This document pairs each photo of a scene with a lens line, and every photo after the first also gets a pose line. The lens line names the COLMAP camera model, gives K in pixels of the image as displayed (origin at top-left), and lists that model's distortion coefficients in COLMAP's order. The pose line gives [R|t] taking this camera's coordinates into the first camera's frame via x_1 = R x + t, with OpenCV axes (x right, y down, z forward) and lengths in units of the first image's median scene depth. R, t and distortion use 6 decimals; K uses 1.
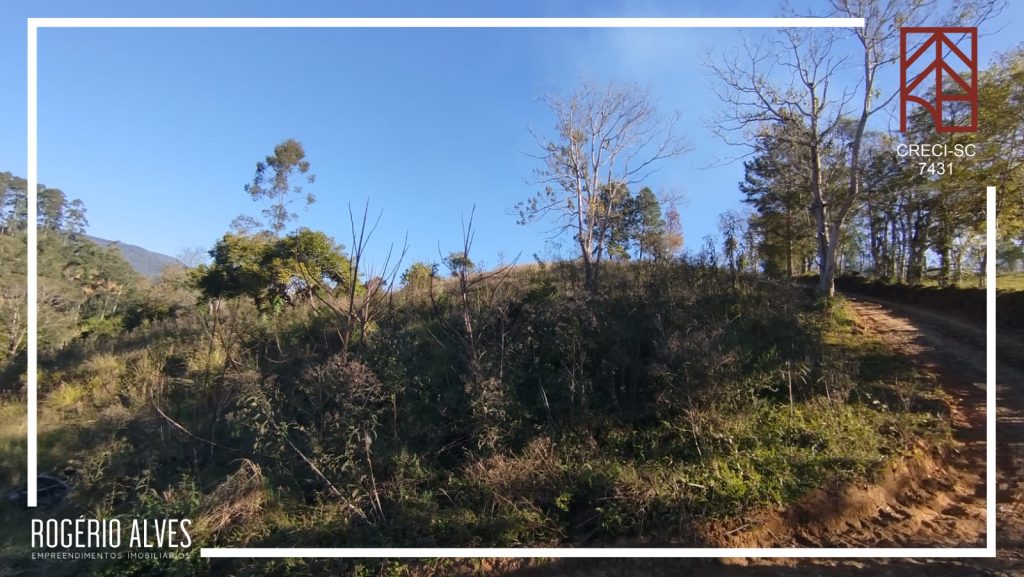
lens RADIAL K [[464.6, 0, 501.3], [0, 464.6, 284.9], [0, 0, 1]] dist [-0.029321, 0.015408]
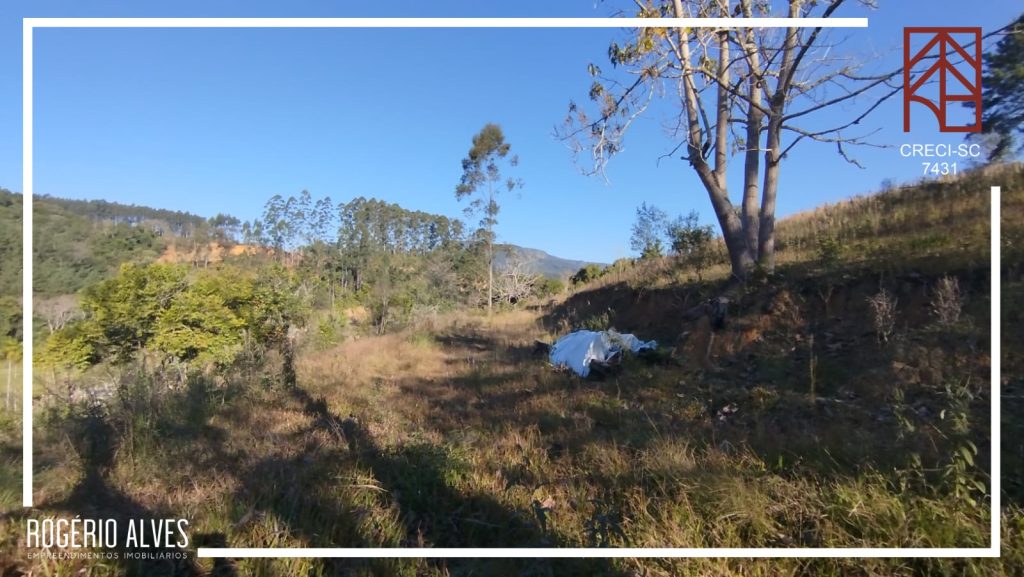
lens RADIAL K [[464.6, 0, 508.2], [0, 464.6, 288.8], [0, 0, 1]] dist [-0.029321, 0.015408]
pose [[0.772901, -0.096561, -0.627136, 0.423116], [0.144057, 0.989248, 0.025225, -0.042608], [0.617957, -0.109840, 0.778501, 1.014726]]
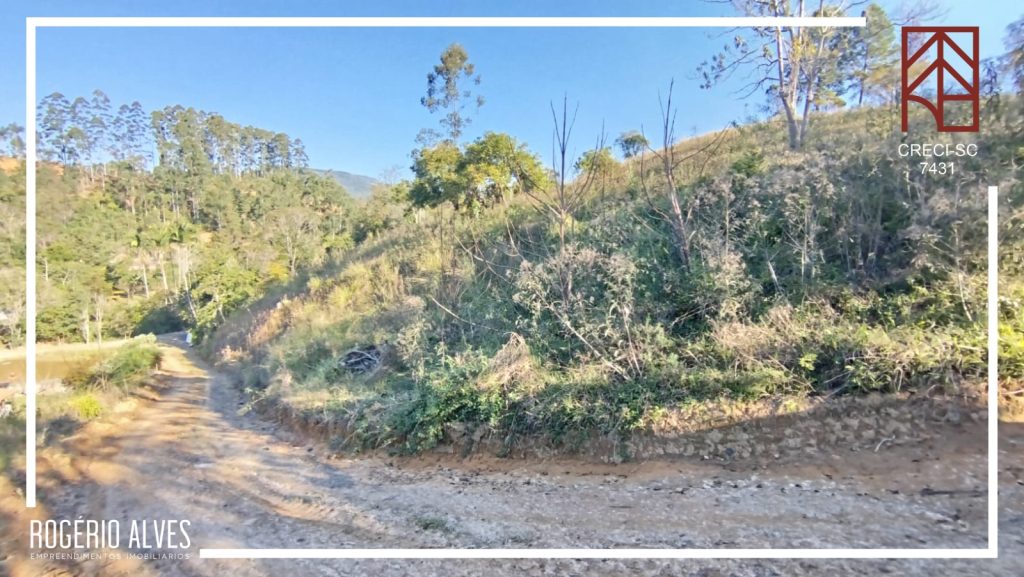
lens RADIAL K [[464.6, 0, 514.6], [0, 464.6, 282.4], [0, 0, 1]] dist [-0.029321, 0.015408]
pose [[0.936849, -0.053109, -0.345679, -0.025998], [0.132102, 0.968918, 0.209159, -0.004648], [0.323827, -0.241615, 0.914745, -0.031831]]
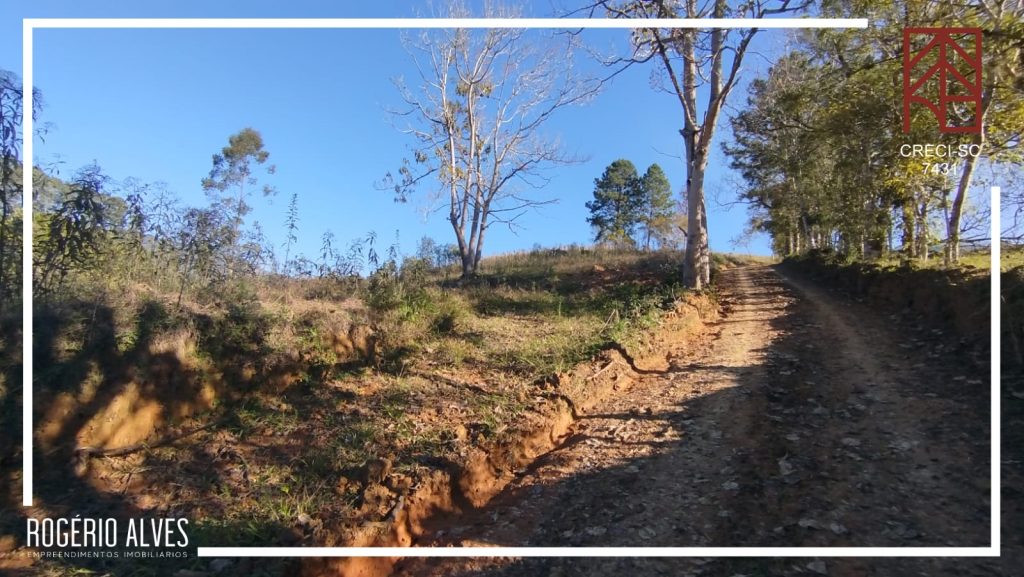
lens RADIAL K [[464.6, 0, 496.5], [0, 464.6, 282.3], [0, 0, 1]] dist [-0.029321, 0.015408]
pose [[0.994683, -0.022301, -0.100542, 0.496662], [0.023522, 0.999663, 0.010972, 0.001796], [0.100264, -0.013279, 0.994872, 0.404716]]
